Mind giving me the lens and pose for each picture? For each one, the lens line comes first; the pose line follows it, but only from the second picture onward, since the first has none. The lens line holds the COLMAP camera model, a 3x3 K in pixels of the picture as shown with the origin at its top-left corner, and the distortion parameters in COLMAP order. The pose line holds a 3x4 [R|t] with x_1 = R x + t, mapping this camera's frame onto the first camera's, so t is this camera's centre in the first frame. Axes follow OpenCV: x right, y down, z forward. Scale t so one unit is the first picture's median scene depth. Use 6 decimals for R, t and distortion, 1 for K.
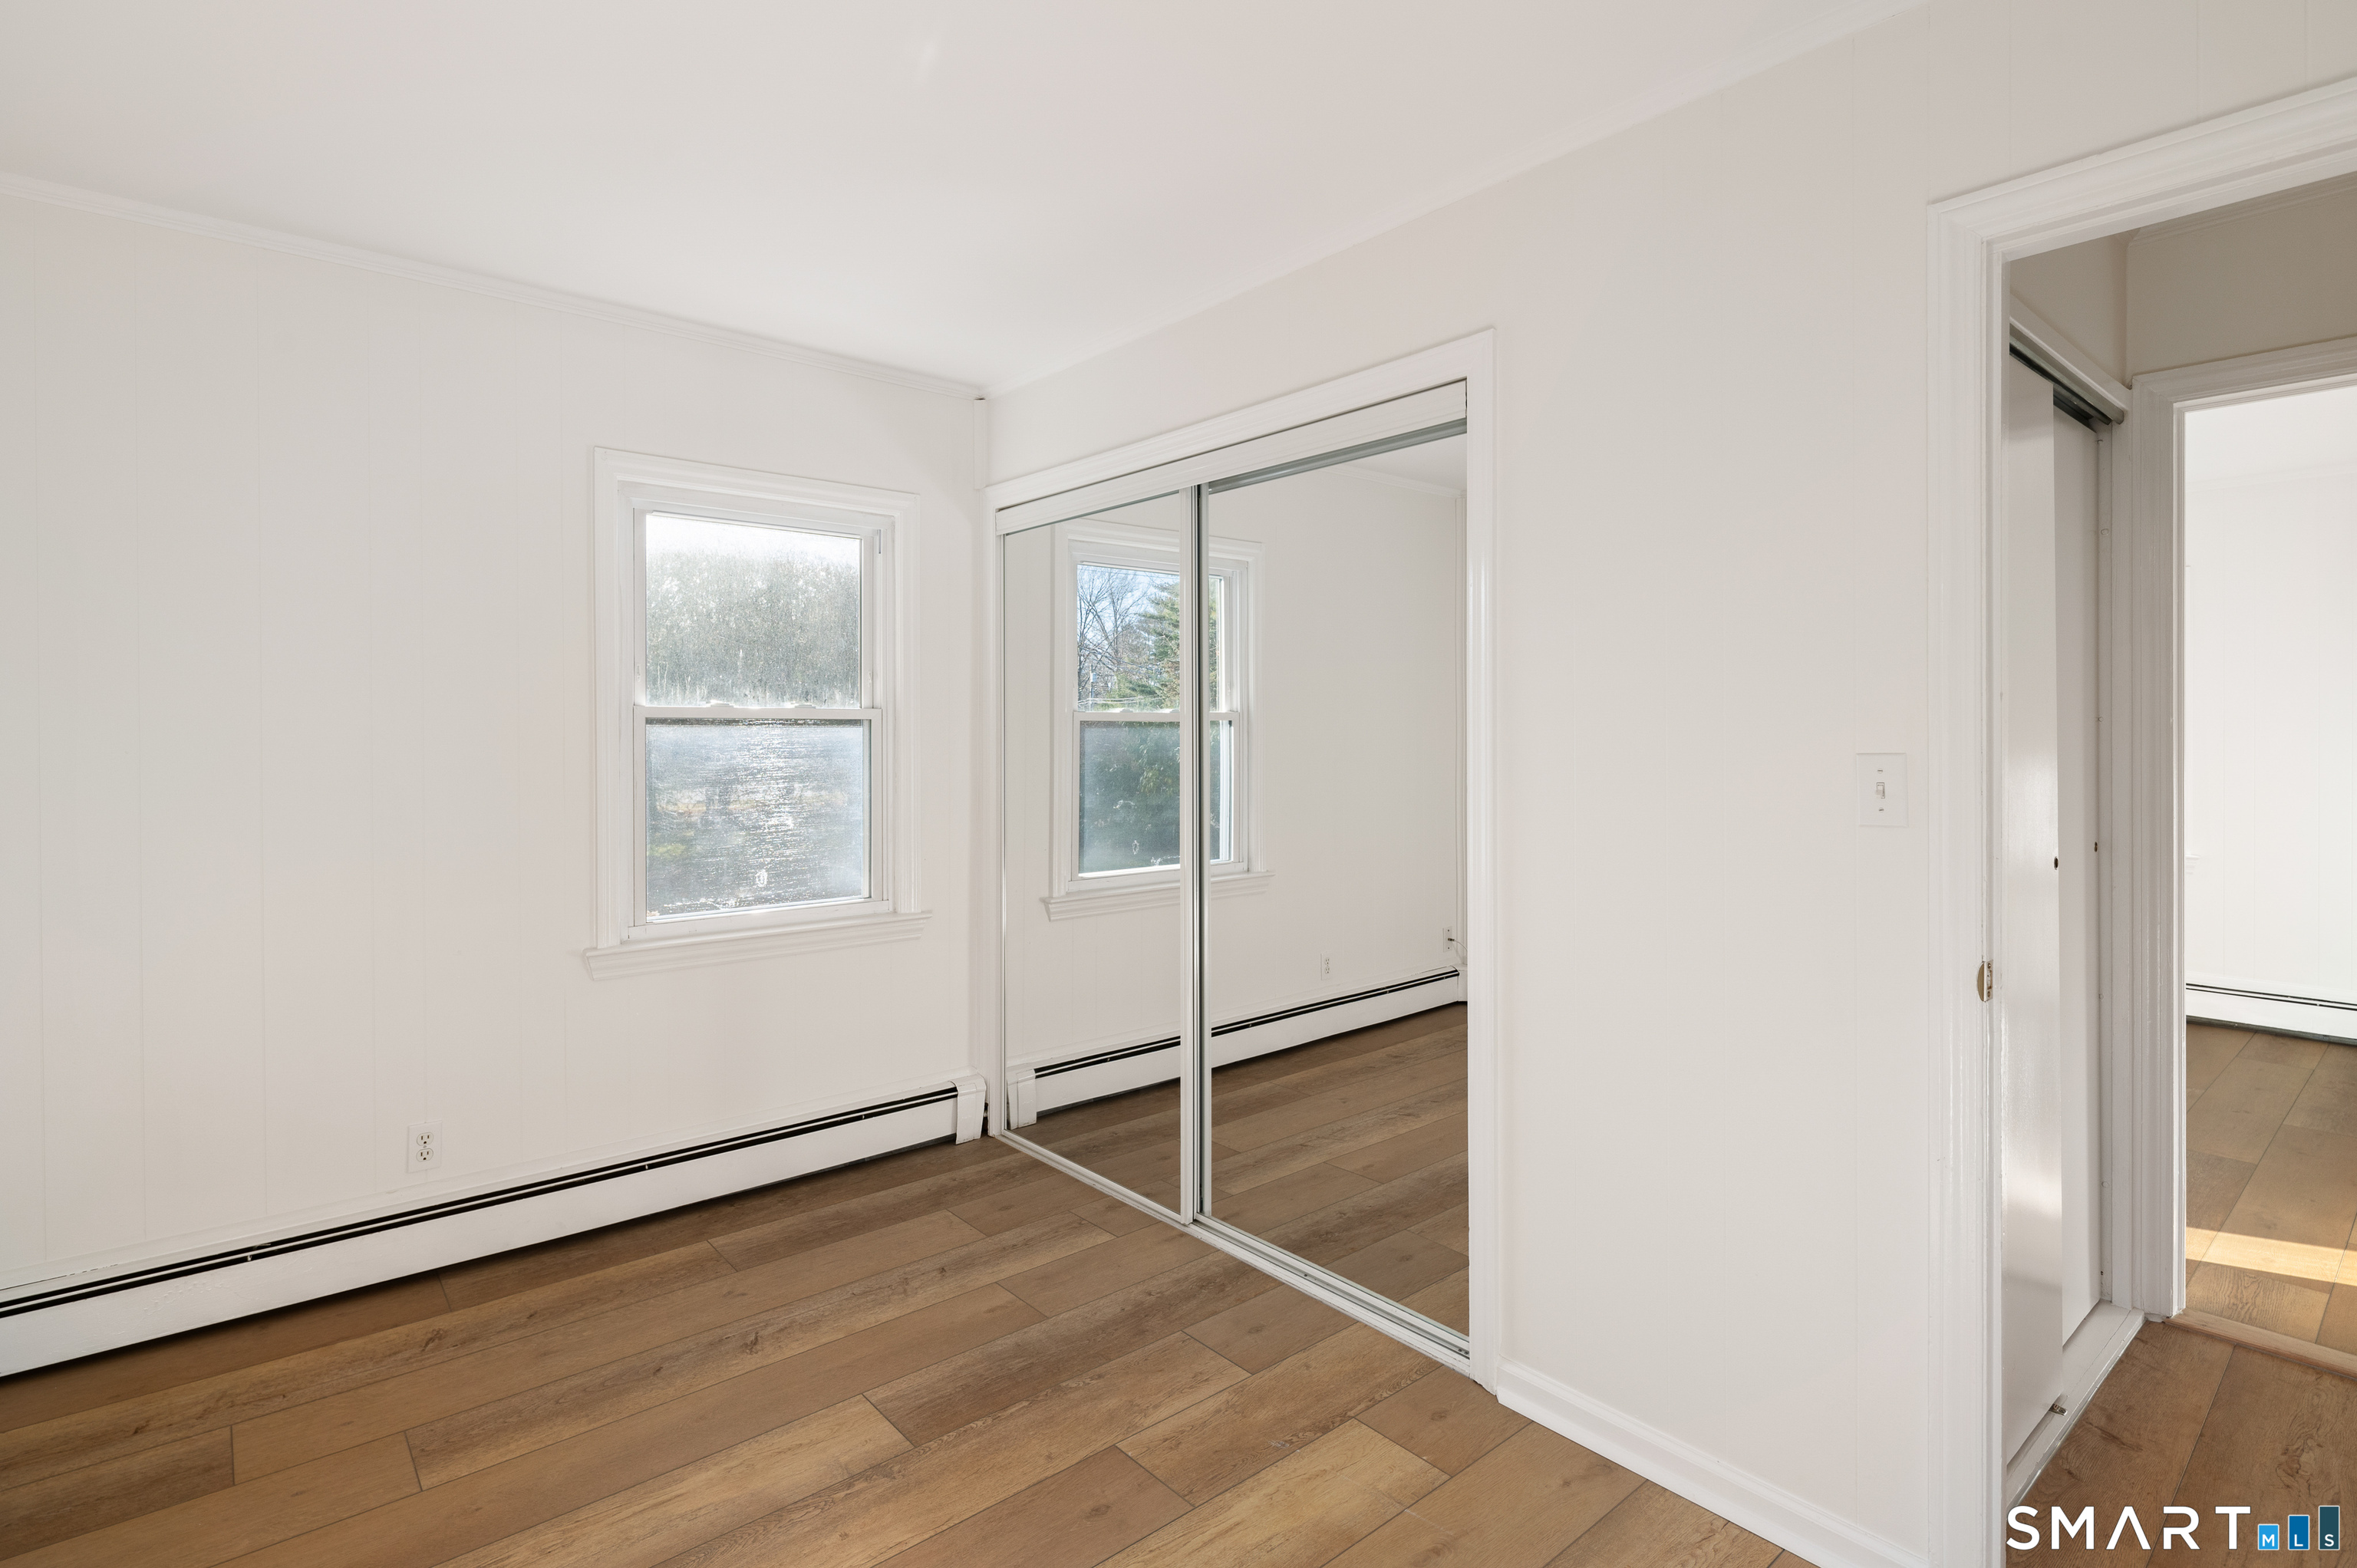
lens RADIAL K [[1149.2, 0, 1184.1], [0, 1149.2, 726.0], [0, 0, 1]] dist [-0.006968, -0.001317]
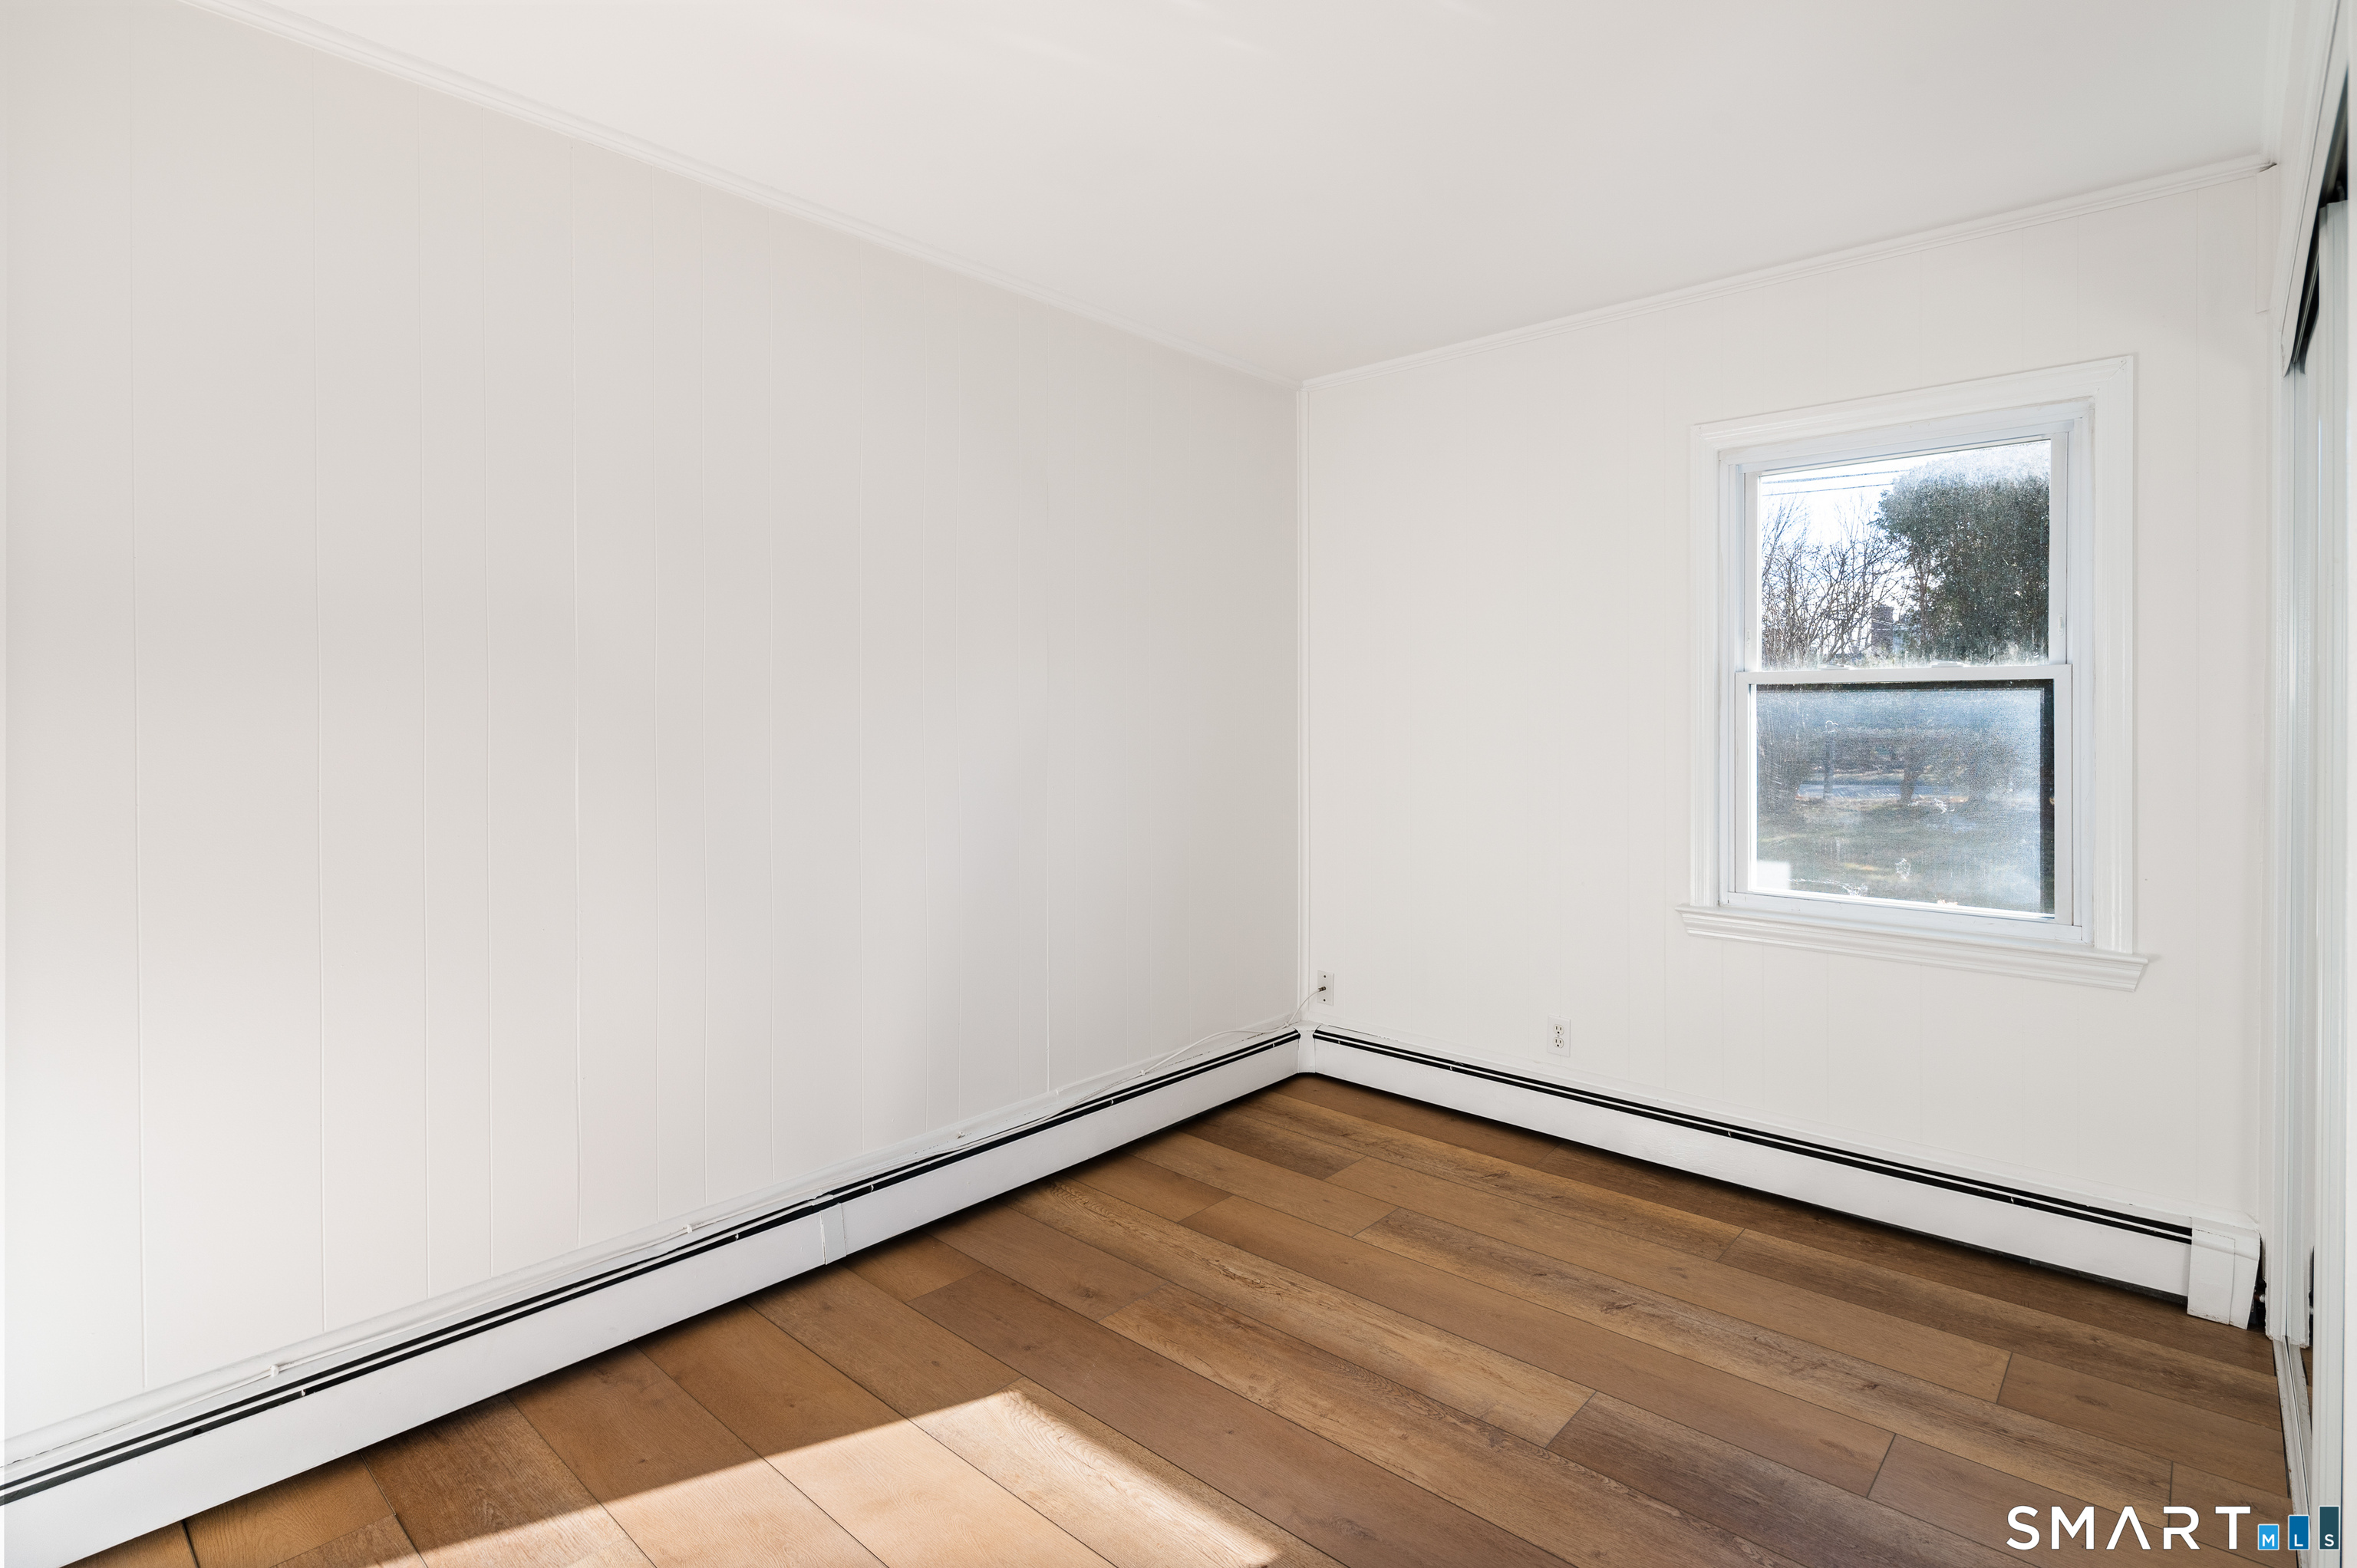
lens RADIAL K [[1149.2, 0, 1180.1], [0, 1149.2, 720.9], [0, 0, 1]] dist [-0.006968, -0.001317]
pose [[0.118987, 0.014929, -0.992784, 0.541229], [0.008063, 0.999839, 0.016002, 0.005902], [0.992863, -0.009909, 0.118848, 0.481384]]
